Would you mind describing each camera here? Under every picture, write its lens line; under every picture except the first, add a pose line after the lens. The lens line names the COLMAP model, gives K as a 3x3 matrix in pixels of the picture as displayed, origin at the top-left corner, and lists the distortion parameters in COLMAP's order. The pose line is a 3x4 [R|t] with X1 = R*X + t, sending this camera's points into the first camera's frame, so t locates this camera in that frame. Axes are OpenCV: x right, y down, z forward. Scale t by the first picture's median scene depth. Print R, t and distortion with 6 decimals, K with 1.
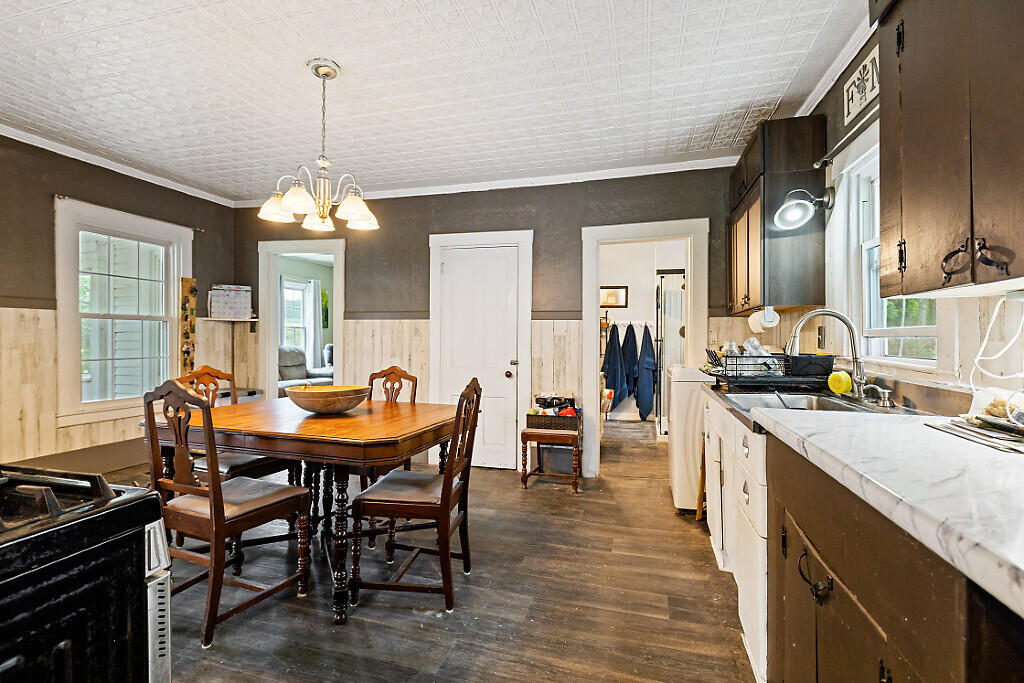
lens RADIAL K [[473.4, 0, 505.4], [0, 473.4, 334.2], [0, 0, 1]] dist [-0.000598, -0.000697]
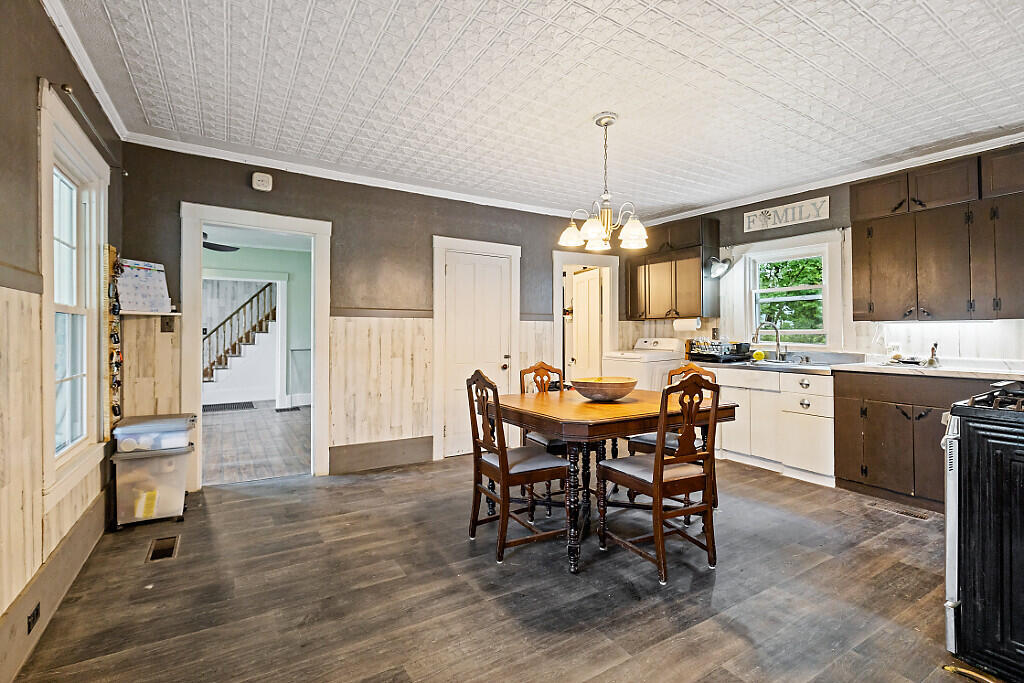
lens RADIAL K [[466.4, 0, 511.2], [0, 466.4, 326.4], [0, 0, 1]] dist [-0.000480, -0.000195]
pose [[0.675145, 0.002556, 0.737680, -0.791595], [0.000306, 0.999993, -0.003745, -0.010456], [-0.737685, 0.002755, 0.675140, 0.199797]]
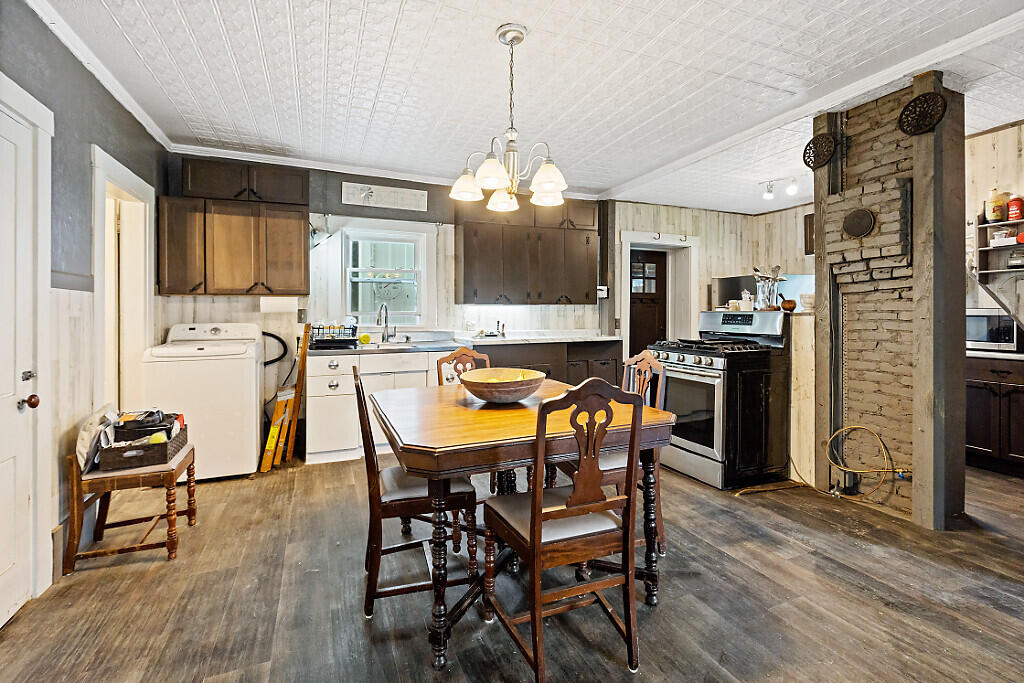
lens RADIAL K [[467.8, 0, 511.3], [0, 467.8, 315.0], [0, 0, 1]] dist [-0.000903, -0.000279]
pose [[-0.619551, -0.008064, 0.784915, -0.614768], [-0.005862, 0.999967, 0.005647, -0.005276], [-0.784934, -0.001103, -0.619578, 0.868839]]
